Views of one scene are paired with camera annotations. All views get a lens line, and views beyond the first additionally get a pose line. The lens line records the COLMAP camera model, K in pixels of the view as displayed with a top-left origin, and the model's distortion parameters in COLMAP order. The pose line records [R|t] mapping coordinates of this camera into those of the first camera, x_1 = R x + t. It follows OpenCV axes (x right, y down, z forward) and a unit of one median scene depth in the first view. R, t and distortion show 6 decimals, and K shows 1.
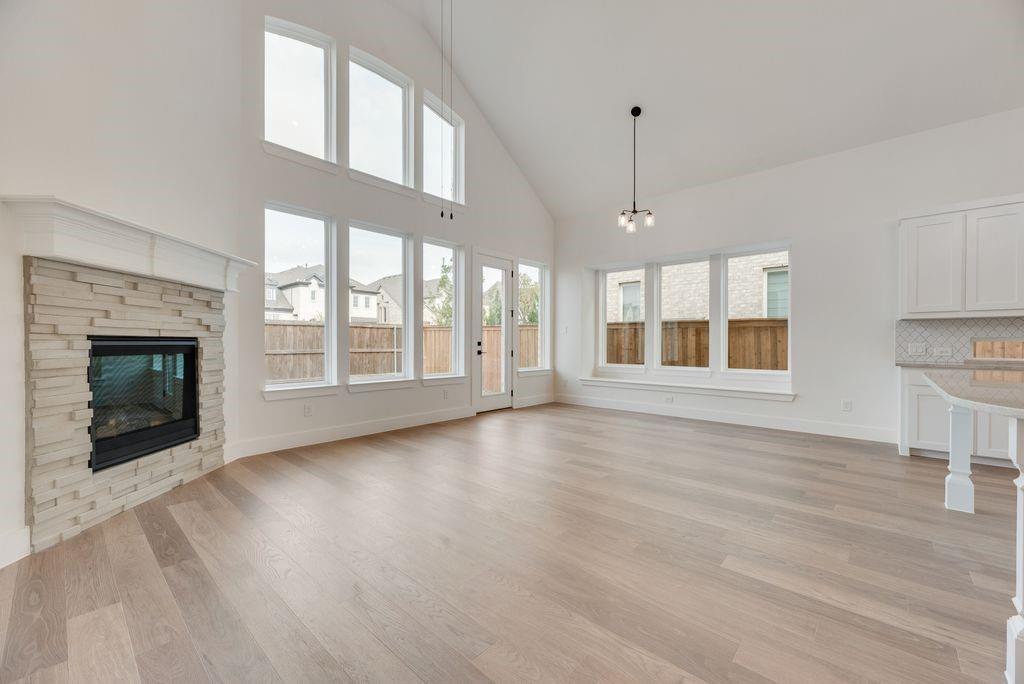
lens RADIAL K [[413.1, 0, 513.5], [0, 413.1, 340.9], [0, 0, 1]] dist [0.004729, 0.000619]
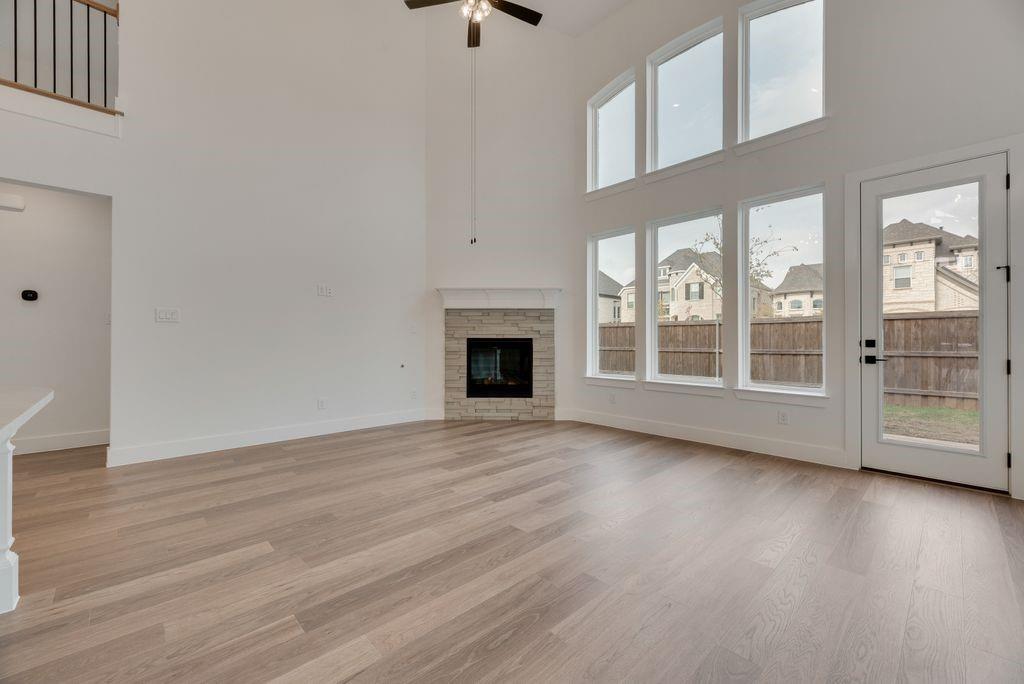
lens RADIAL K [[413.1, 0, 514.4], [0, 413.1, 341.4], [0, 0, 1]] dist [0.004729, 0.000619]
pose [[-0.081218, -0.000297, -0.996696, 0.921454], [0.003322, 0.999994, -0.000568, 0.004953], [0.996691, -0.003357, -0.081217, 1.038232]]
